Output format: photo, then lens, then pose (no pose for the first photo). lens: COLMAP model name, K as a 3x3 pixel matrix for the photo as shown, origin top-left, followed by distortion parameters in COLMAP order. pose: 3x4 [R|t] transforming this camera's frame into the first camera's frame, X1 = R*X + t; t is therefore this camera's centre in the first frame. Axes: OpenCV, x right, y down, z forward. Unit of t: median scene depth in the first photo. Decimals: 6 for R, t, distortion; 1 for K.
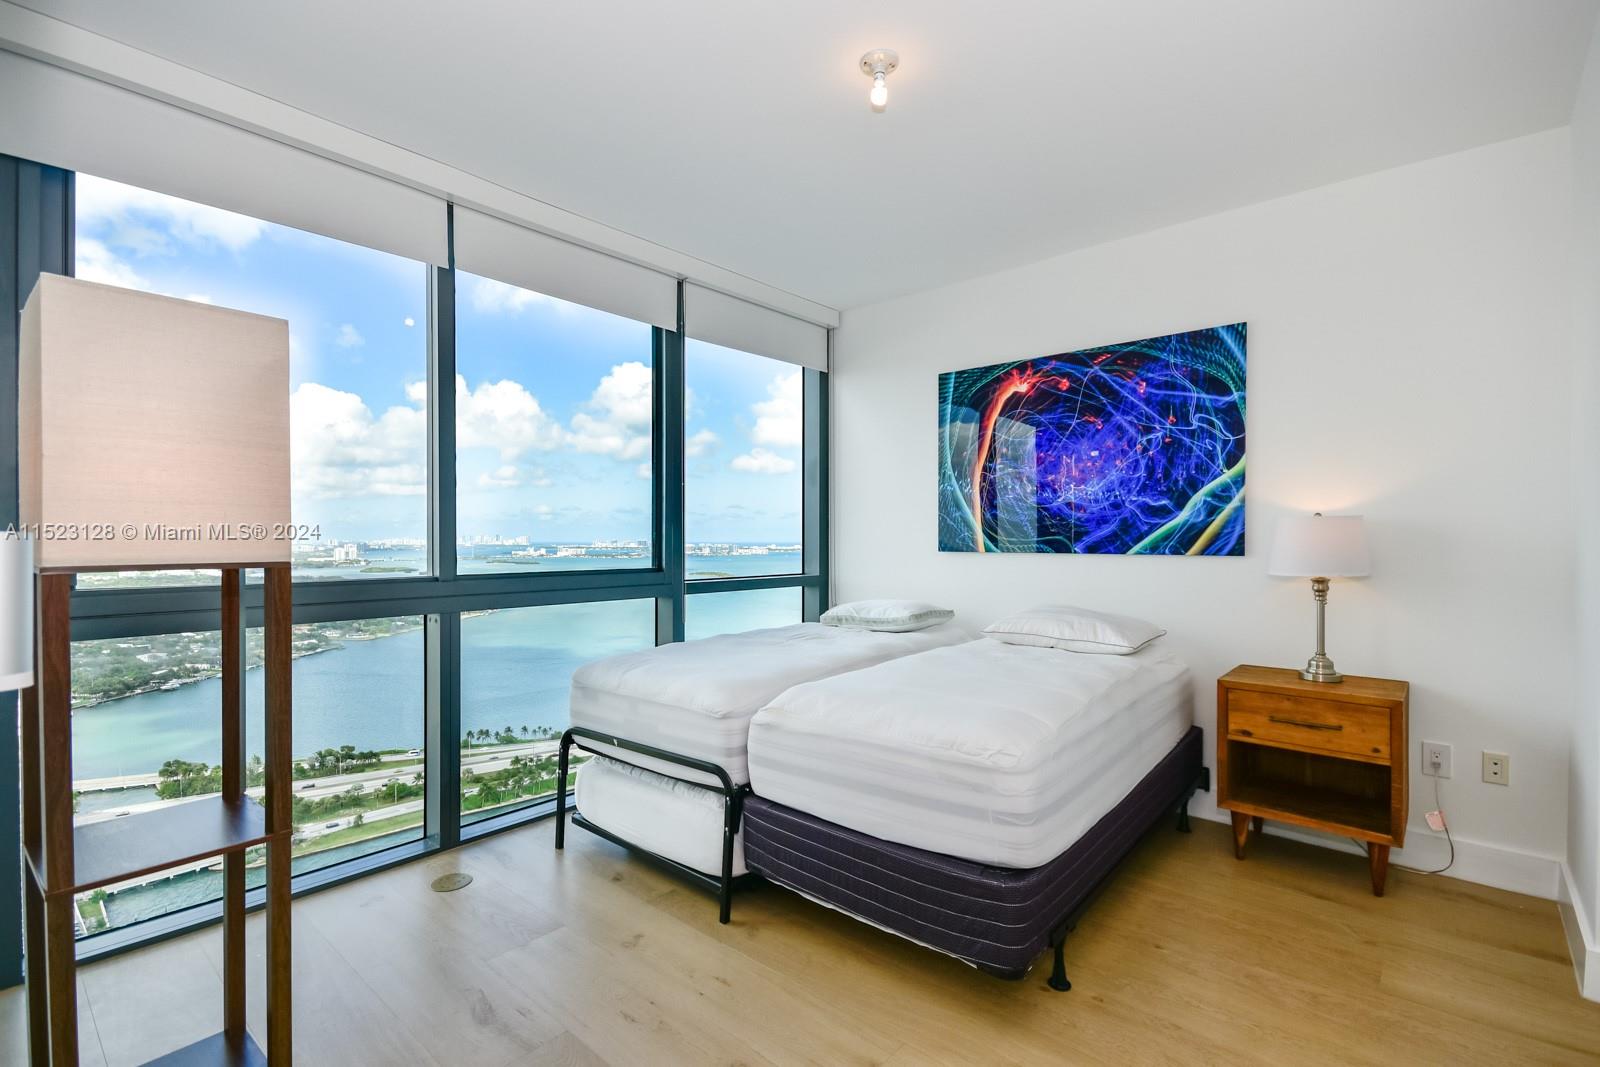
lens RADIAL K [[721.9, 0, 804.8], [0, 721.9, 546.2], [0, 0, 1]] dist [0.001508, 0.000184]
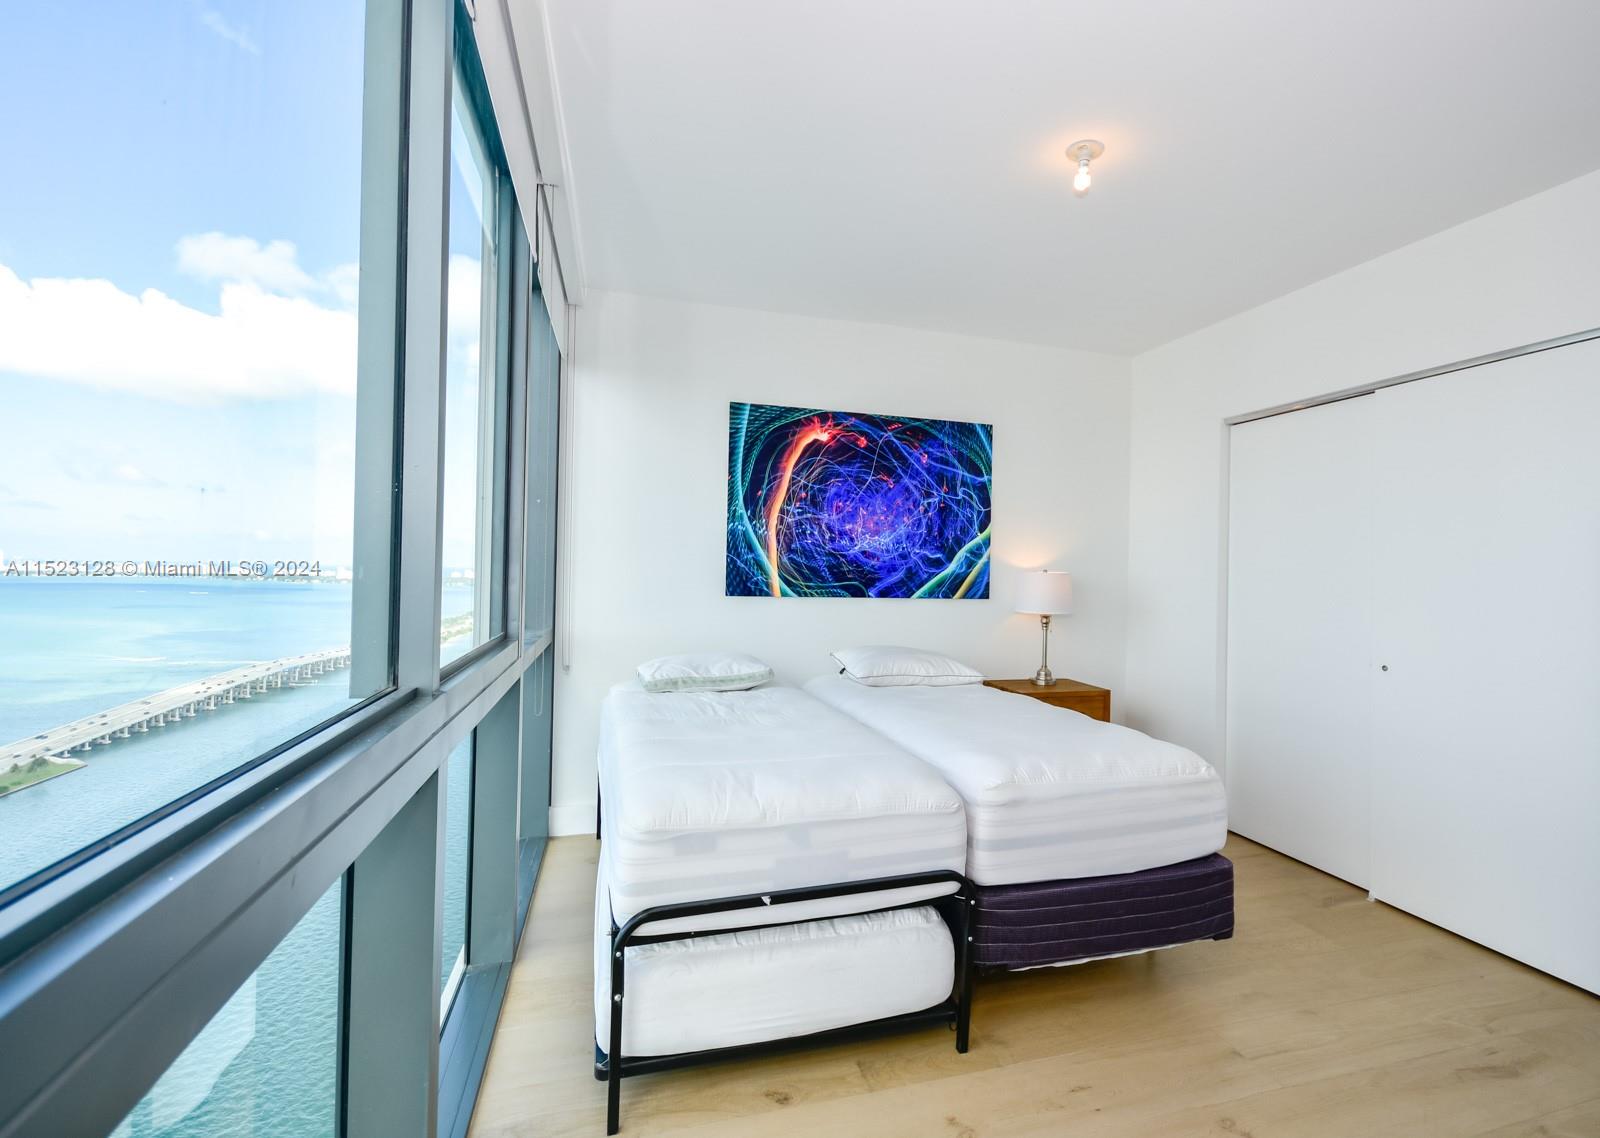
lens RADIAL K [[766.2, 0, 800.0], [0, 766.2, 569.0], [0, 0, 1]] dist [-0.000194, 0.000017]
pose [[0.531345, 0.011272, 0.847080, -0.707833], [-0.011950, 0.999912, -0.005810, -0.027053], [-0.847071, -0.007035, 0.531433, 0.495951]]
